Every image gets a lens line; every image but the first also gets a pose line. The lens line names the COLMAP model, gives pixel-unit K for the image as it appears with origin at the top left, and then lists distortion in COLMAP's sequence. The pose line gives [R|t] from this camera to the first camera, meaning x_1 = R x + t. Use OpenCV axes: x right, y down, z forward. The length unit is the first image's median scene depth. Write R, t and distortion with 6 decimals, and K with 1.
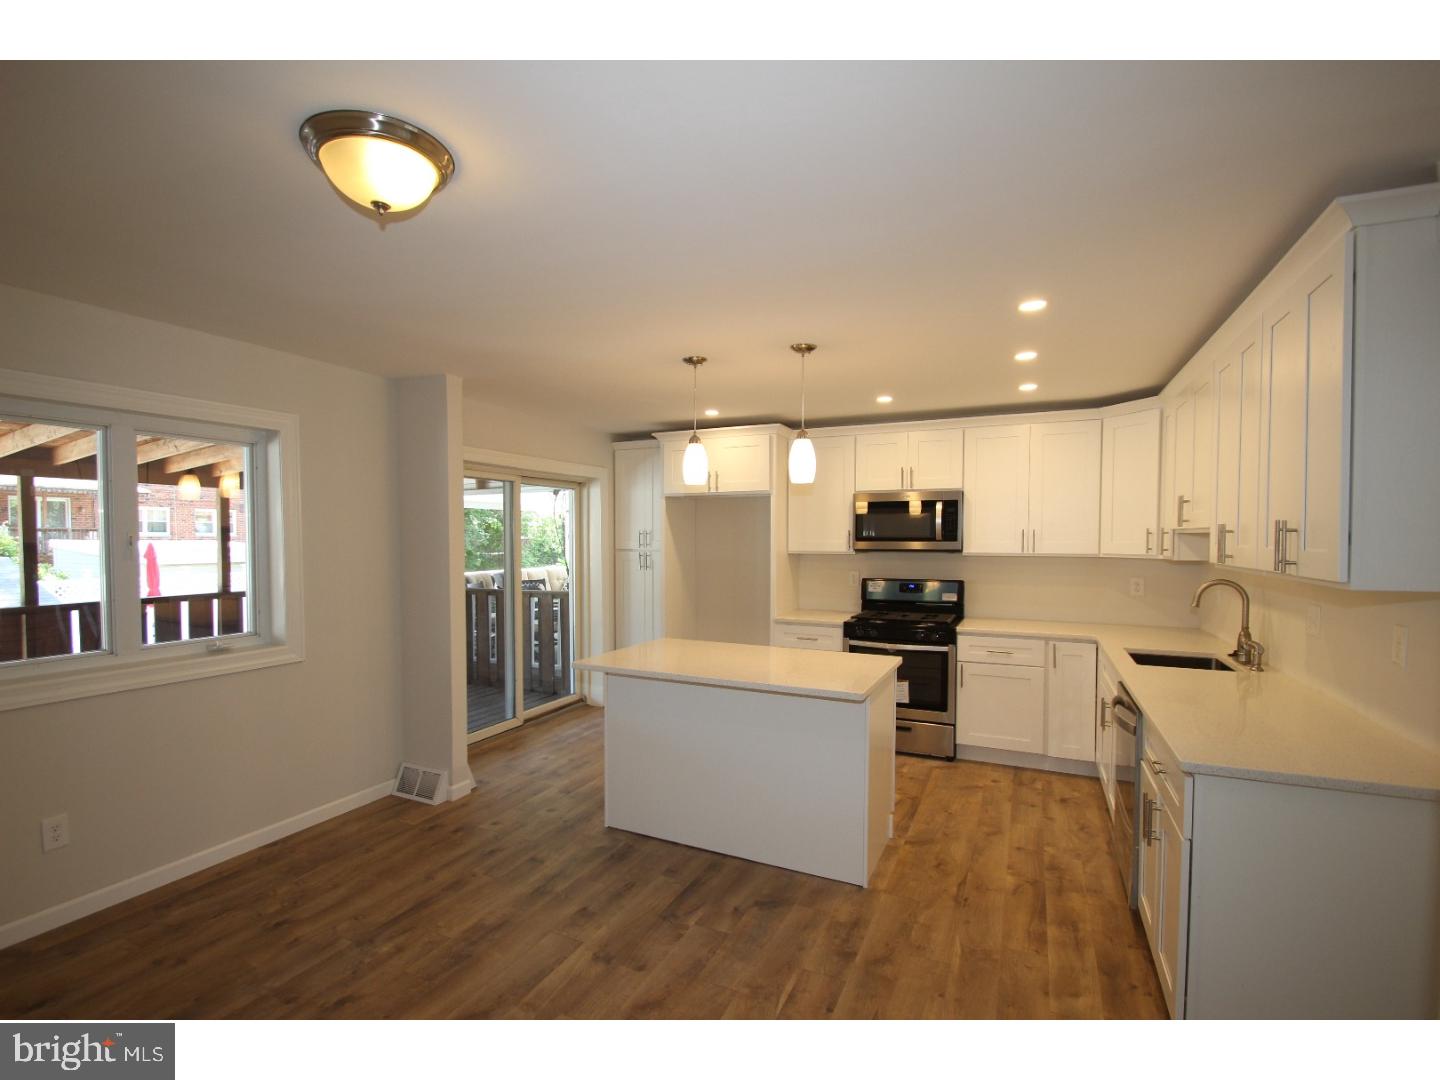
lens RADIAL K [[663.0, 0, 705.0], [0, 663.0, 544.8], [0, 0, 1]] dist [-0.000227, -0.002917]
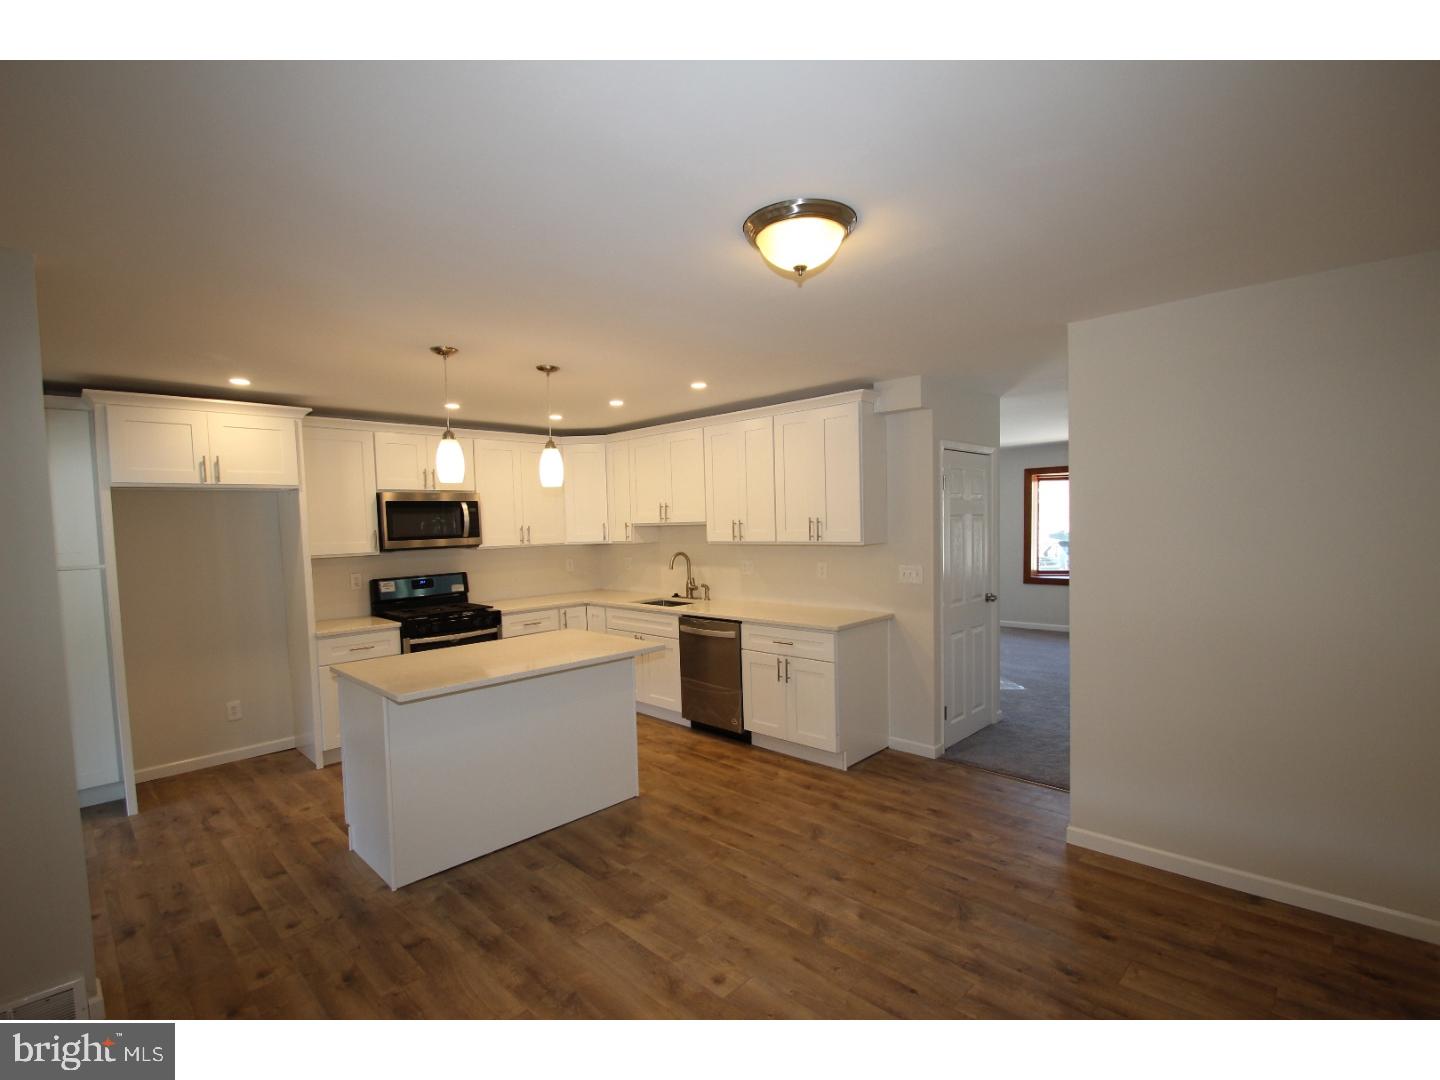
lens RADIAL K [[663.0, 0, 704.8], [0, 663.0, 534.3], [0, 0, 1]] dist [-0.000227, -0.002917]
pose [[0.335532, -0.027926, 0.941615, -0.712685], [0.038311, 0.999138, 0.015981, -0.016841], [-0.941249, 0.030712, 0.336313, 0.309043]]
